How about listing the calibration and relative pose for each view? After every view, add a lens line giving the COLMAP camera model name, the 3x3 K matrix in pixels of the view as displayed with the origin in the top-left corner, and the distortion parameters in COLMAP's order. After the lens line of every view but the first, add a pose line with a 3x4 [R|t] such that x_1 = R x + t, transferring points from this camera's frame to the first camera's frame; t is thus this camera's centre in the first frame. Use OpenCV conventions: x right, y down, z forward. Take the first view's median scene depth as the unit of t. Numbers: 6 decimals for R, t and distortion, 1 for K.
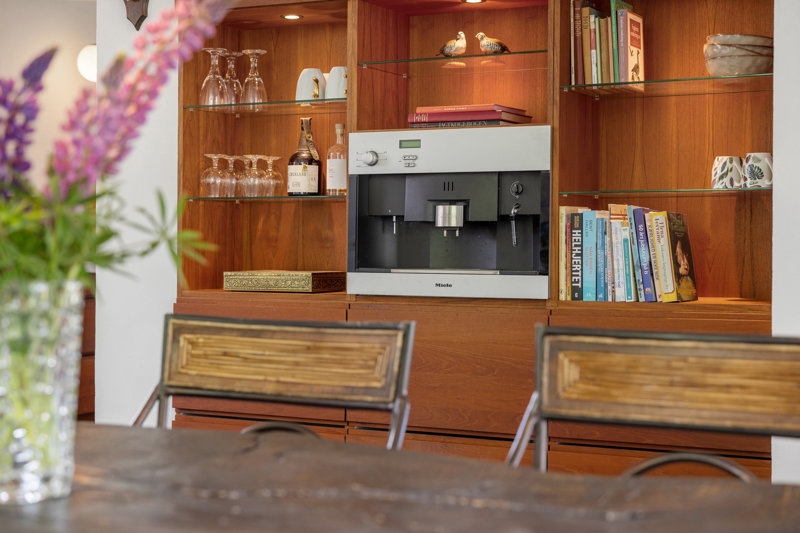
lens RADIAL K [[1318.5, 0, 400.7], [0, 1318.5, 265.6], [0, 0, 1]] dist [0.032586, 0.000000]
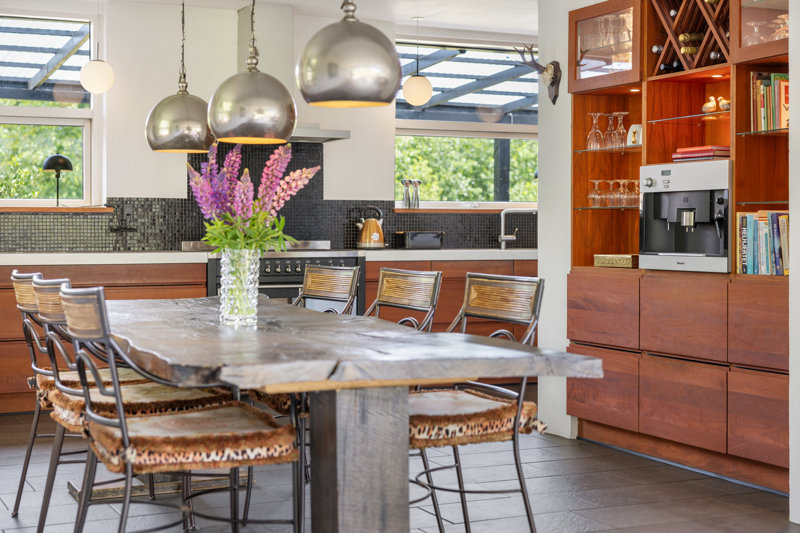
lens RADIAL K [[1313.0, 0, 399.5], [0, 1313.0, 260.7], [0, 0, 1]] dist [0.079825, 0.000000]
pose [[0.784015, 0.010764, -0.620648, 0.736596], [-0.010363, 0.999937, 0.004252, 0.008531], [0.620655, 0.003098, 0.784078, -0.425073]]
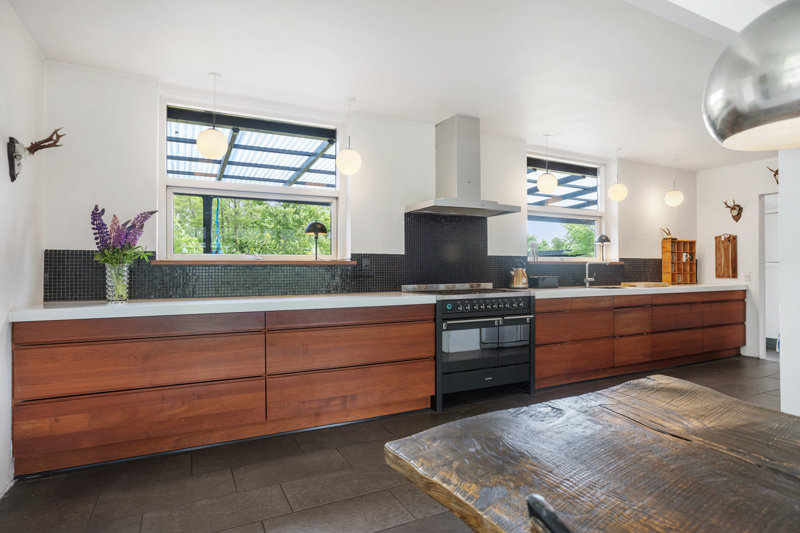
lens RADIAL K [[436.4, 0, 403.1], [0, 436.4, 266.9], [0, 0, 1]] dist [-0.019896, 0.001375]
pose [[0.817731, -0.008423, -0.575539, -0.370246], [-0.006810, 0.999681, -0.024305, -0.029567], [0.575560, 0.023795, 0.817413, 0.270632]]
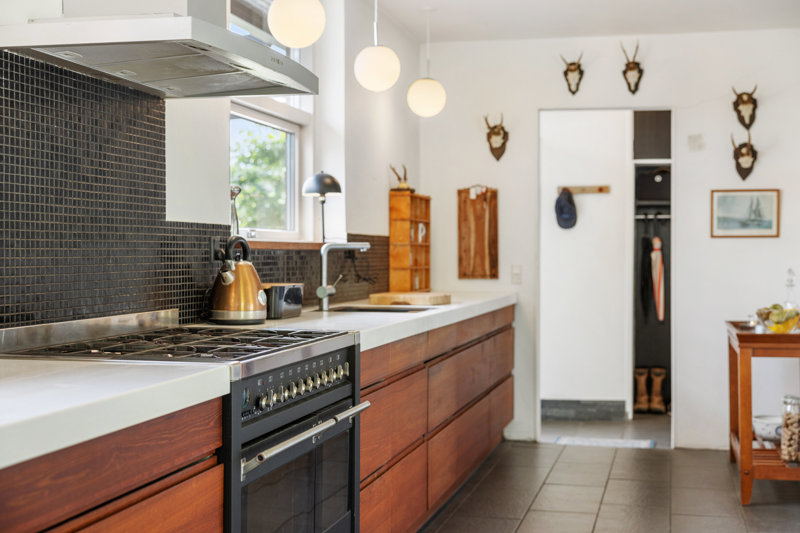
lens RADIAL K [[1128.1, 0, 404.5], [0, 1128.1, 268.0], [0, 0, 1]] dist [0.001461, 0.000000]
pose [[0.967541, -0.002635, 0.252701, -0.912993], [0.003813, 0.999984, -0.004174, -0.046699], [-0.252686, 0.005002, 0.967535, 0.400026]]
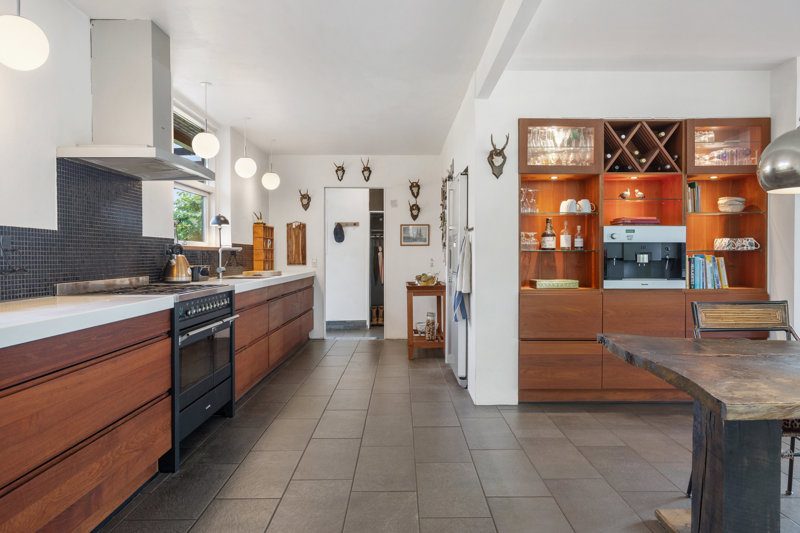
lens RADIAL K [[559.4, 0, 403.0], [0, 559.4, 258.1], [0, 0, 1]] dist [-0.001783, 0.005534]
pose [[0.882153, -0.006177, 0.470922, -0.929685], [0.013386, 0.999839, -0.011961, -0.031588], [-0.470772, 0.016855, 0.882094, 0.231027]]
